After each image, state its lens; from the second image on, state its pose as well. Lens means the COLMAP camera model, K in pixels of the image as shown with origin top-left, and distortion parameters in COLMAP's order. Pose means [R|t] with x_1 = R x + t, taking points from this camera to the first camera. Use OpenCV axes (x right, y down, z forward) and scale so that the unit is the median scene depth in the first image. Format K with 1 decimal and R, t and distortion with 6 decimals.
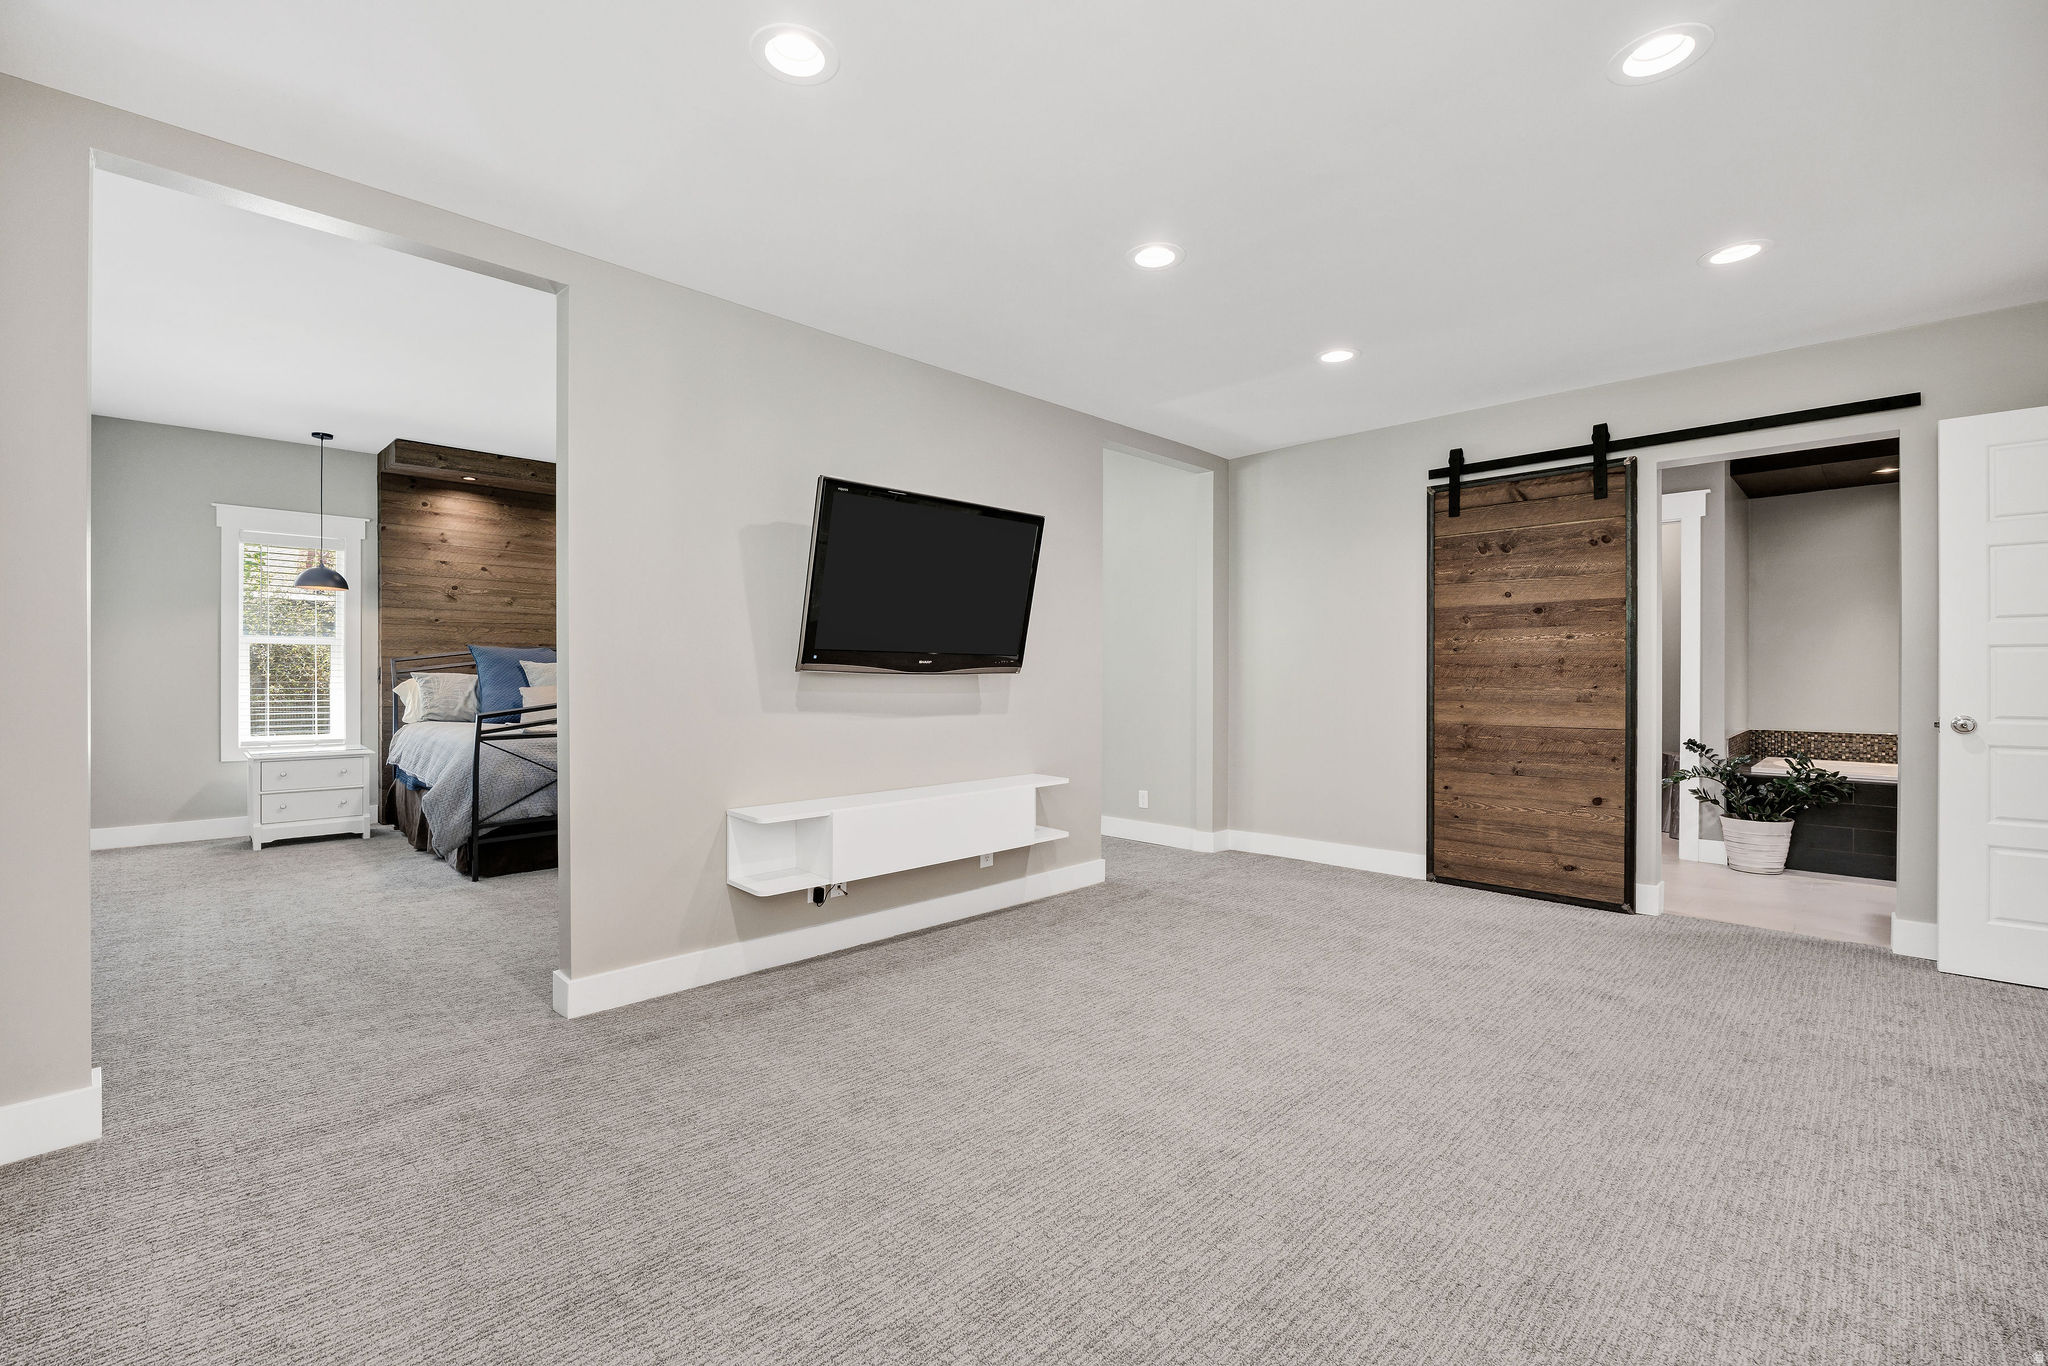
lens RADIAL K [[858.5, 0, 1017.3], [0, 858.5, 672.1], [0, 0, 1]] dist [-0.021520, 0.000187]
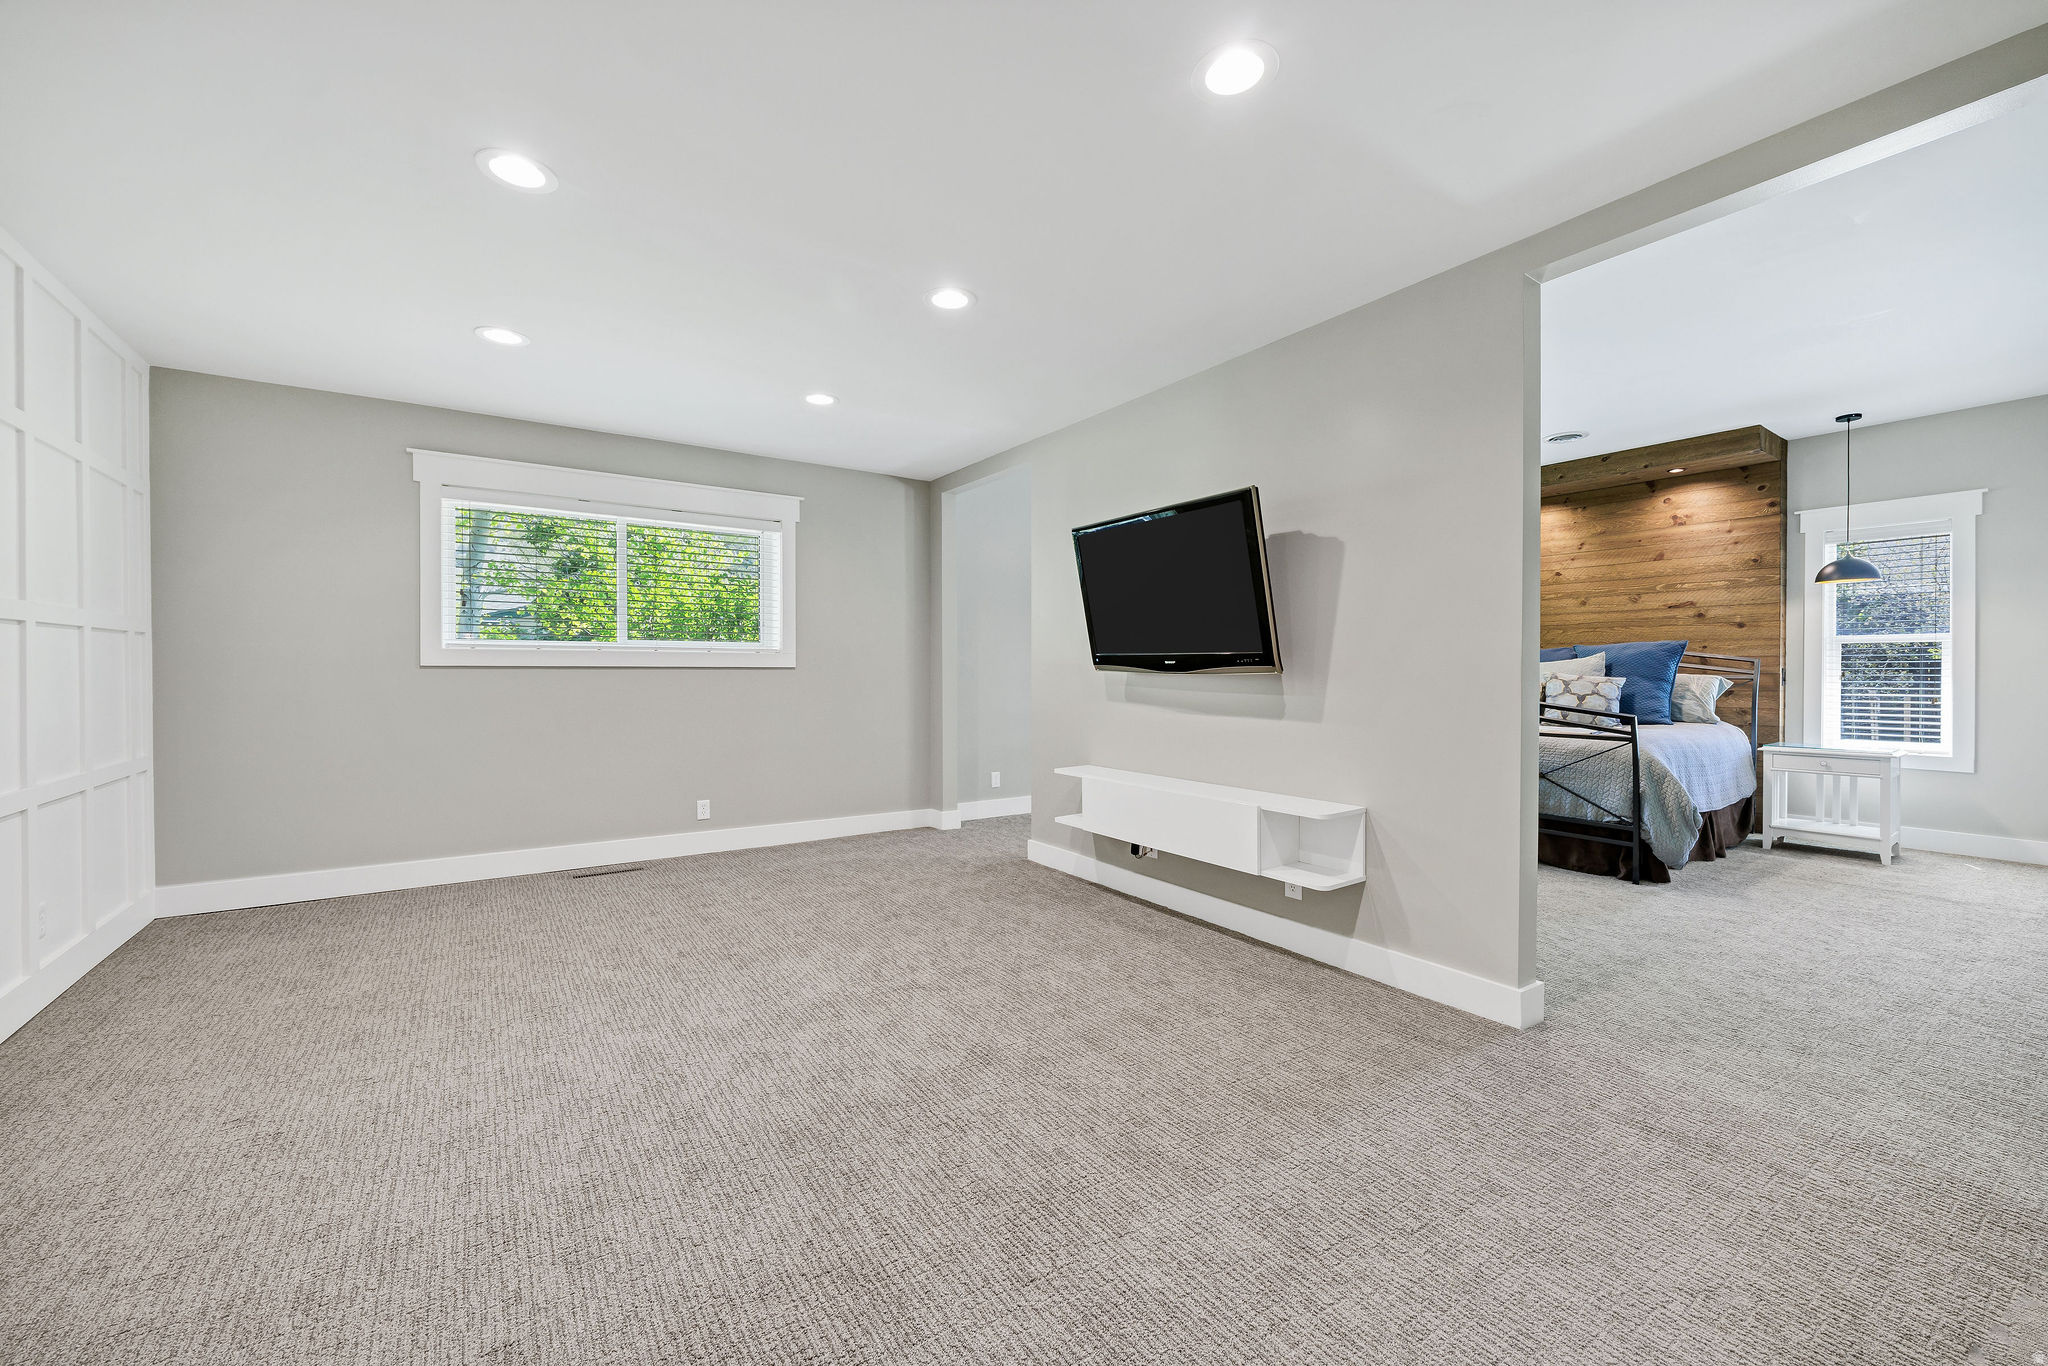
lens RADIAL K [[830.2, 0, 1024.0], [0, 830.2, 683.0], [0, 0, 1]] dist [0.001062, 0.000032]
pose [[-0.189753, 0.012581, -0.981751, 0.877901], [0.001146, 0.999920, 0.012592, 0.000568], [0.981831, 0.001264, -0.189752, 0.946464]]
